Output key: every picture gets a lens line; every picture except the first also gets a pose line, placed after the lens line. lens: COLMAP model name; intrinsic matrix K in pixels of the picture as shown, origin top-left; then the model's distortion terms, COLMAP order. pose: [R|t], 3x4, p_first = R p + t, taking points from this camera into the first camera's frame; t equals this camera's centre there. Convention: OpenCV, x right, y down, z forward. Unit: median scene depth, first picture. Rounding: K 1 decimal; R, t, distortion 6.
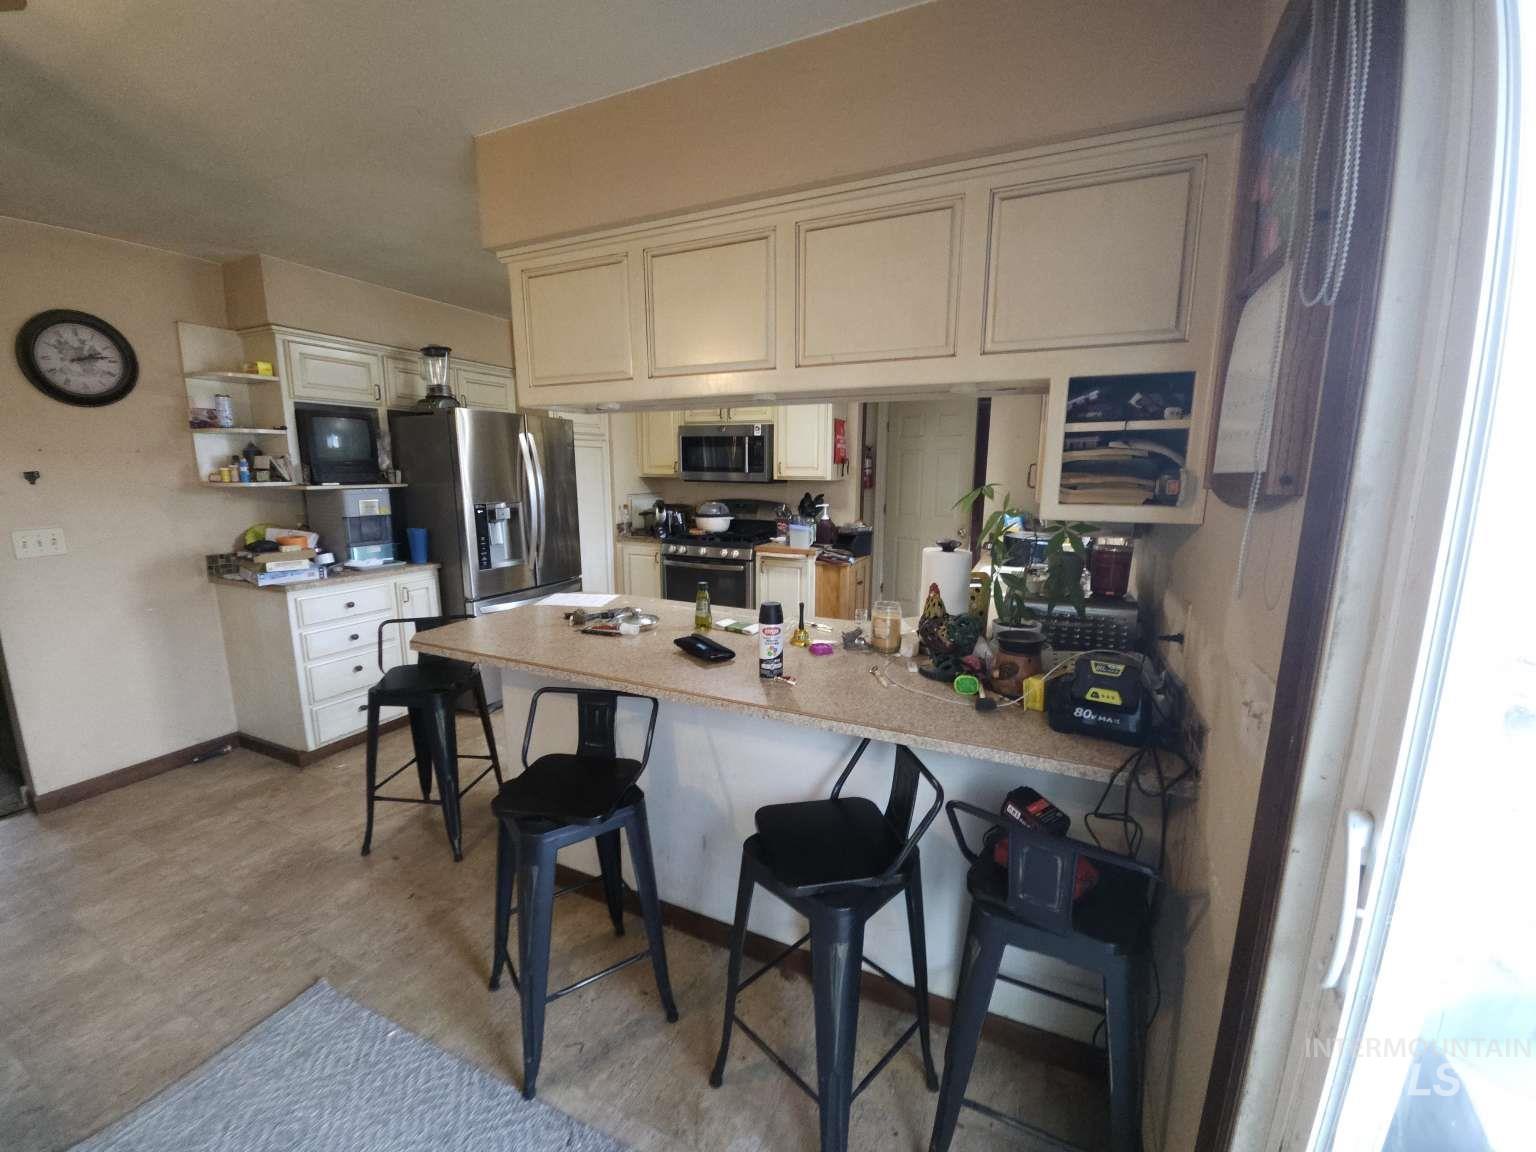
lens RADIAL K [[604.8, 0, 768.0], [0, 604.8, 576.0], [0, 0, 1]] dist [0.000670, -0.012720]
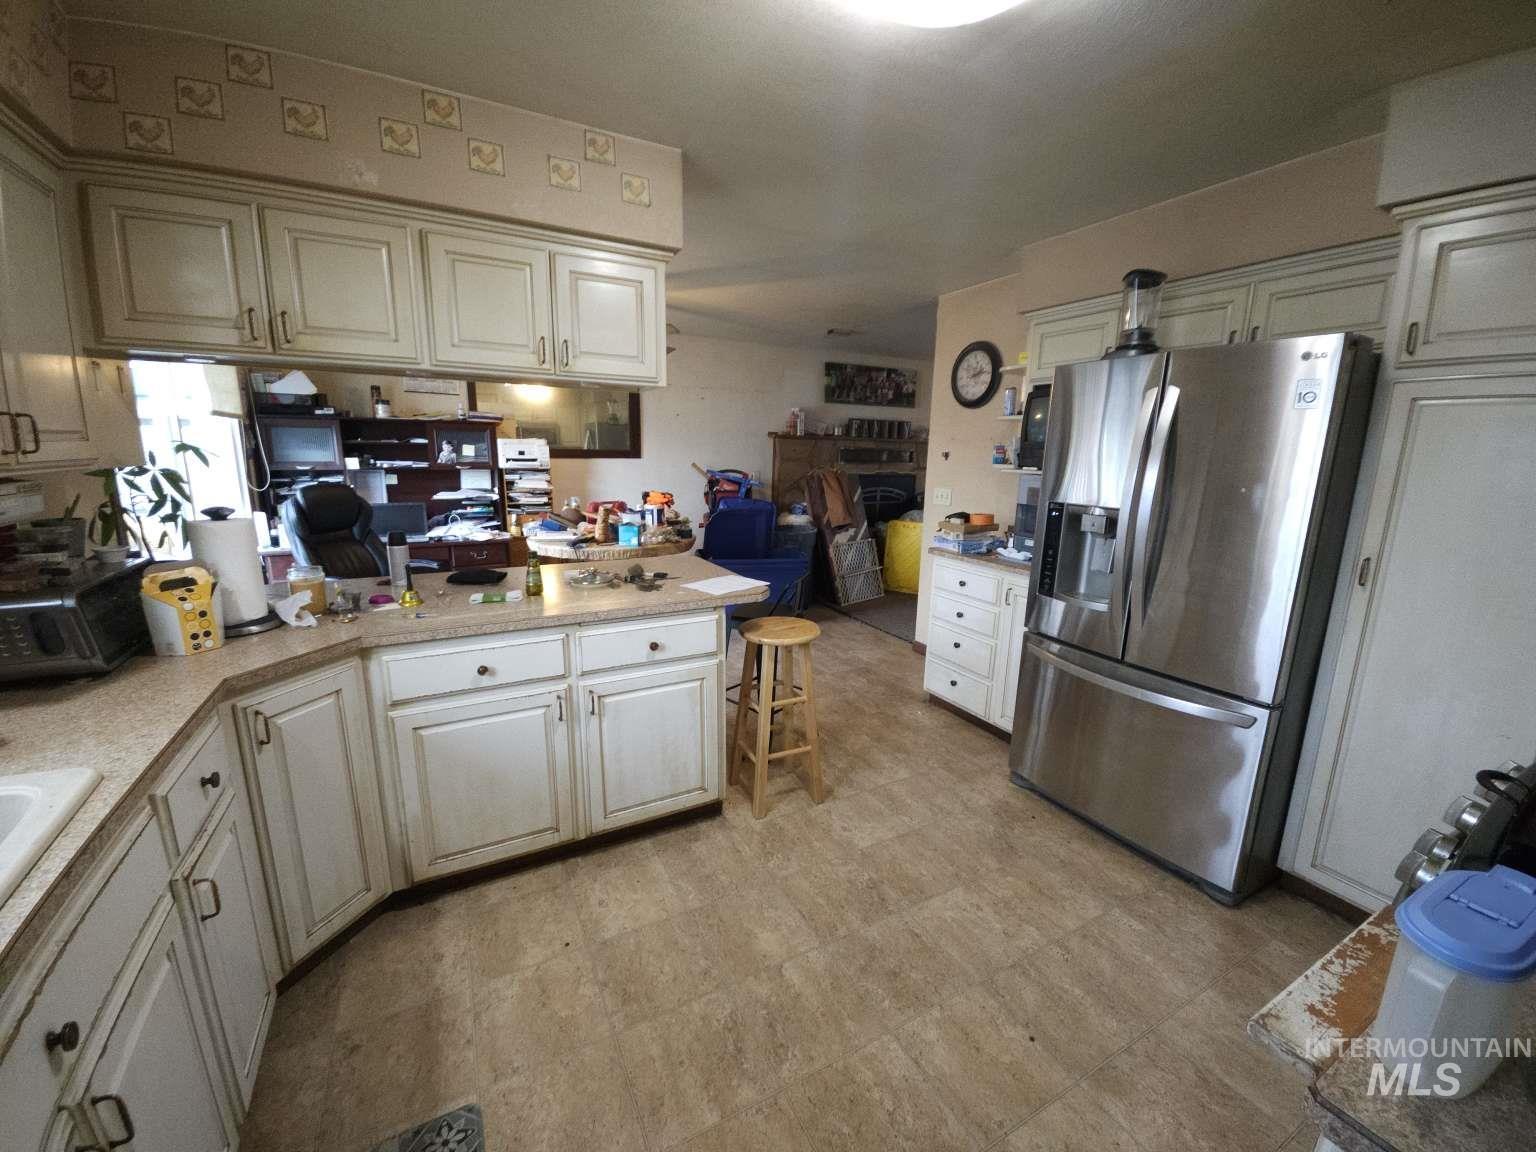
lens RADIAL K [[604.8, 0, 768.0], [0, 604.8, 576.0], [0, 0, 1]] dist [0.000670, -0.012720]
pose [[-0.601419, 0.148799, -0.784955, 0.180698], [-0.158181, 0.940876, 0.299552, -0.124272], [0.783118, 0.304321, -0.542323, 0.722811]]
